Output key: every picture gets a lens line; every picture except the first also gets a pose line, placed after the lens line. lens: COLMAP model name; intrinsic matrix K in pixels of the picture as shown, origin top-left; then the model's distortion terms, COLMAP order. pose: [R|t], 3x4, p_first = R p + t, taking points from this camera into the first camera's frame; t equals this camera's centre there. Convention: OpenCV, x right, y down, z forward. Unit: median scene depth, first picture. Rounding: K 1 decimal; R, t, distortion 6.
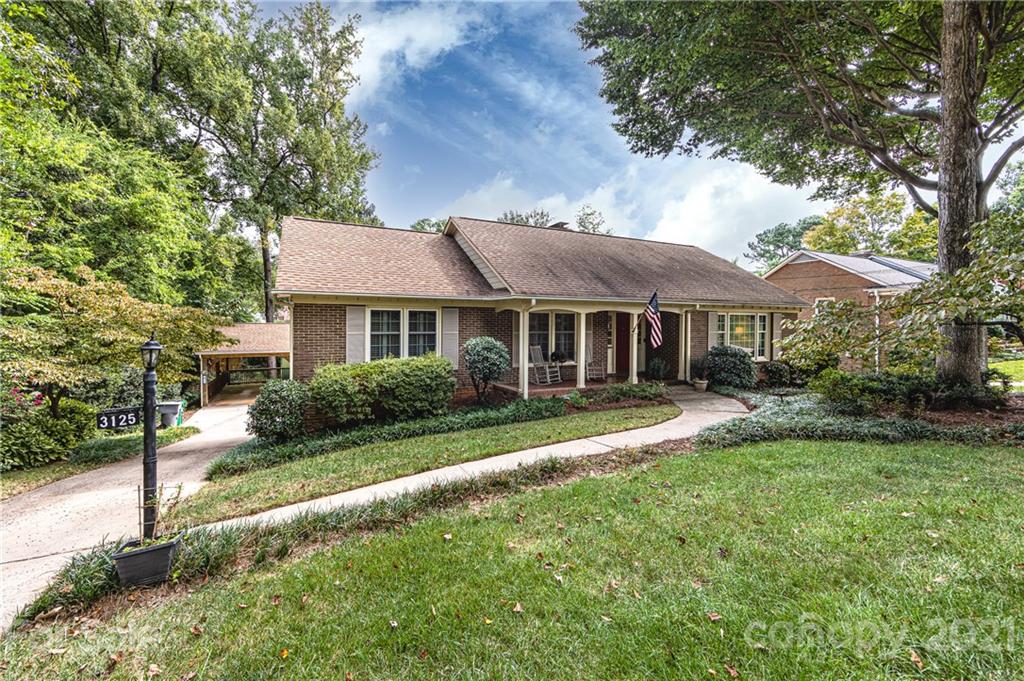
lens RADIAL K [[406.9, 0, 514.3], [0, 406.9, 324.5], [0, 0, 1]] dist [-0.004988, -0.000493]
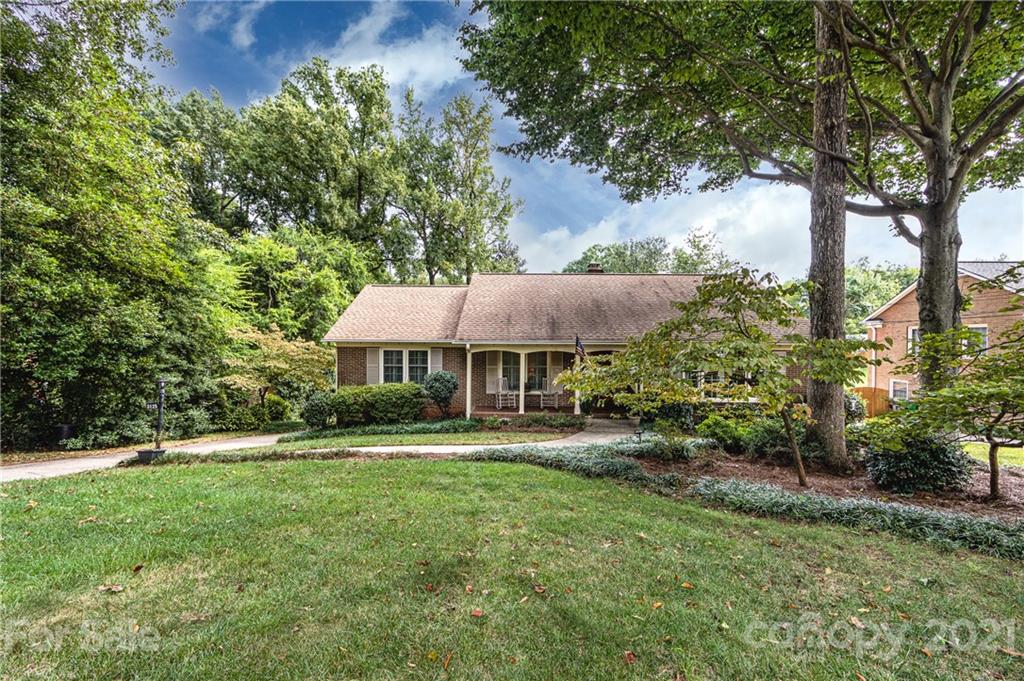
lens RADIAL K [[406.9, 0, 513.2], [0, 406.9, 337.2], [0, 0, 1]] dist [-0.004988, -0.000493]
pose [[0.887244, -0.004240, -0.461281, 0.673339], [-0.003774, 0.999858, -0.016450, -0.053327], [0.461285, 0.016336, 0.887102, -0.103549]]
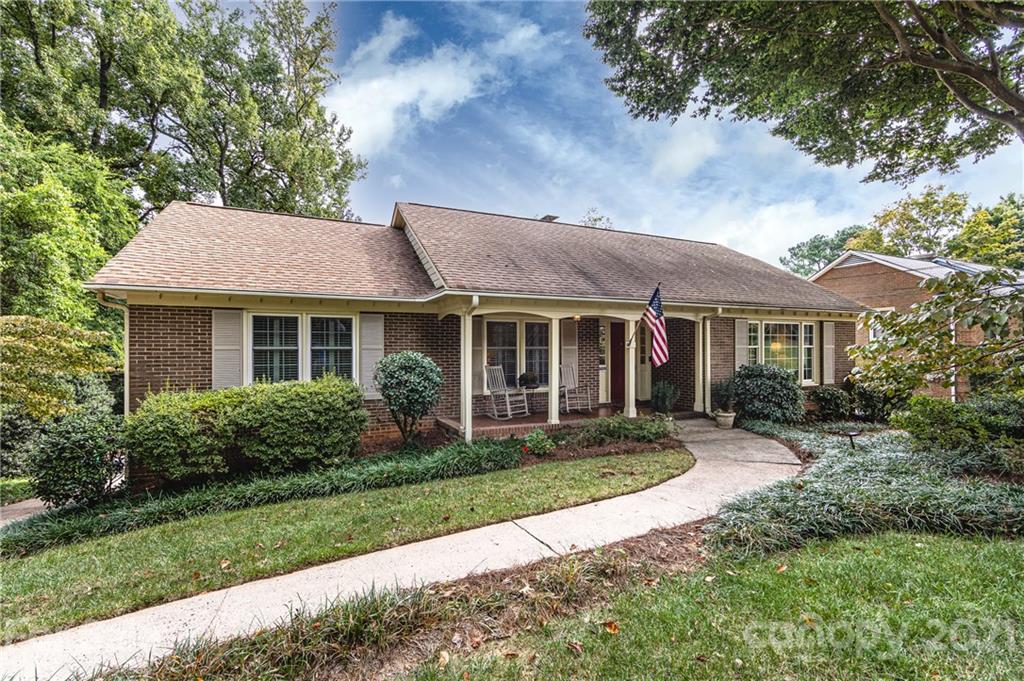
lens RADIAL K [[428.1, 0, 512.9], [0, 428.1, 345.2], [0, 0, 1]] dist [-0.004958, -0.000216]
pose [[0.999282, -0.008653, -0.036885, 0.114636], [0.008166, 0.999878, -0.013337, 0.026254], [0.036996, 0.013027, 0.999230, 0.234070]]
